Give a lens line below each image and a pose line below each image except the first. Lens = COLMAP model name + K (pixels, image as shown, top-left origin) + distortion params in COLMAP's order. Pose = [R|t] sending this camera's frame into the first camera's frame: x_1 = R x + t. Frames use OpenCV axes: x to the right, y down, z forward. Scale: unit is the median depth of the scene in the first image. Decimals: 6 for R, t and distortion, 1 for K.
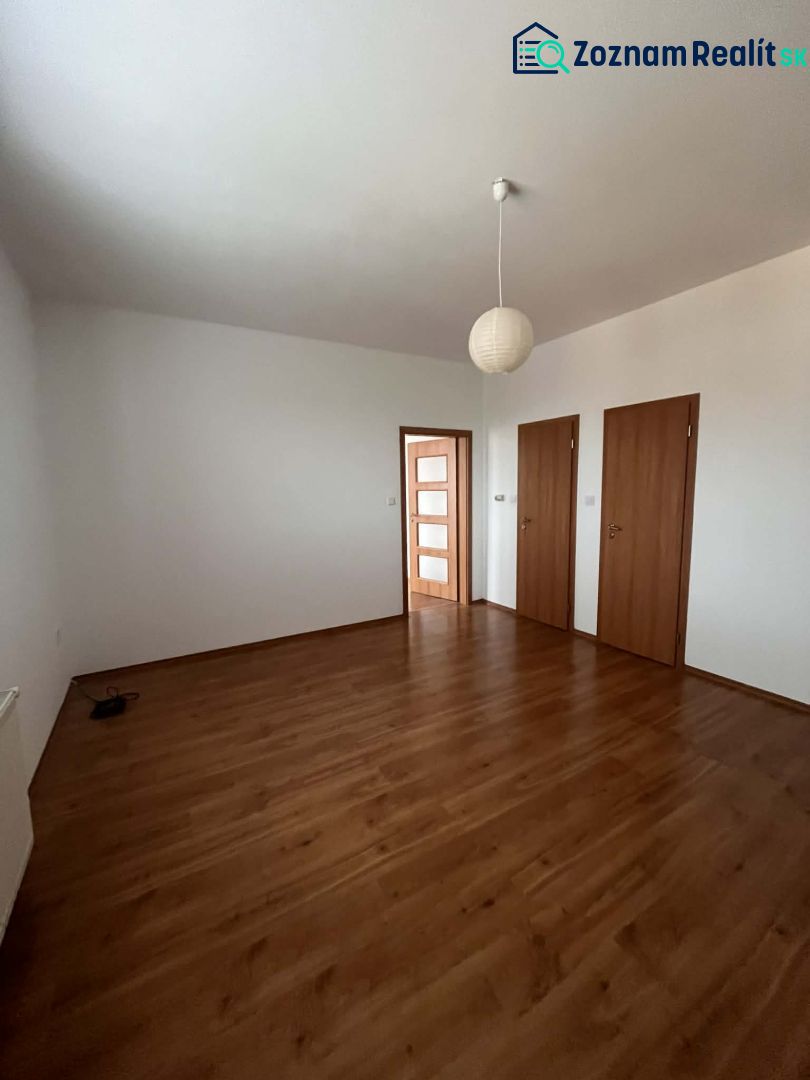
lens RADIAL K [[430.2, 0, 409.7], [0, 430.2, 534.8], [0, 0, 1]] dist [0.000181, -0.000156]
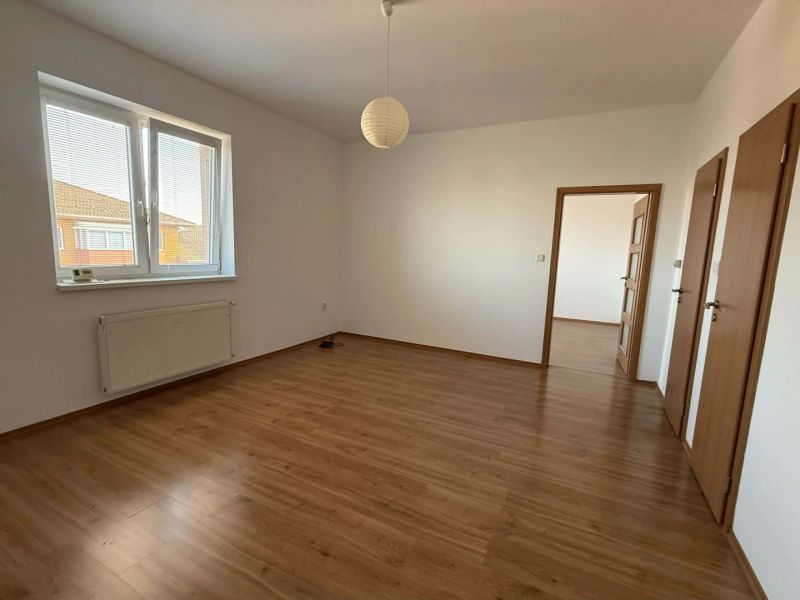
lens RADIAL K [[362.6, 0, 400.0], [0, 362.6, 300.0], [0, 0, 1]] dist [0.001940, 0.000250]
pose [[0.541504, 0.154749, -0.826333, 1.037759], [-0.137924, 0.985948, 0.094257, -0.020555], [0.829307, 0.062931, 0.555238, 0.376089]]
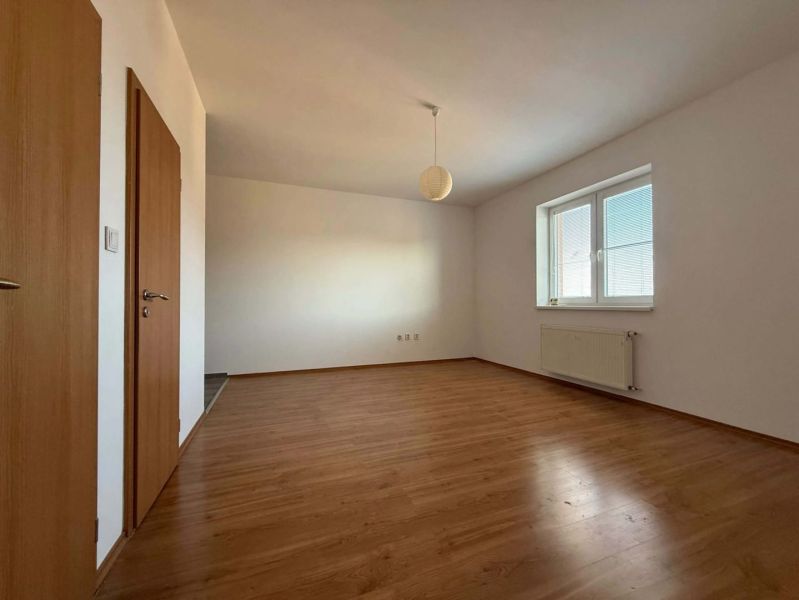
lens RADIAL K [[328.1, 0, 396.6], [0, 328.1, 301.6], [0, 0, 1]] dist [0.017282, -0.000027]
pose [[-0.986401, 0.020739, 0.163041, 0.129282], [0.036536, 0.994854, 0.094498, -0.058566], [-0.160242, 0.099170, -0.982083, 2.093435]]
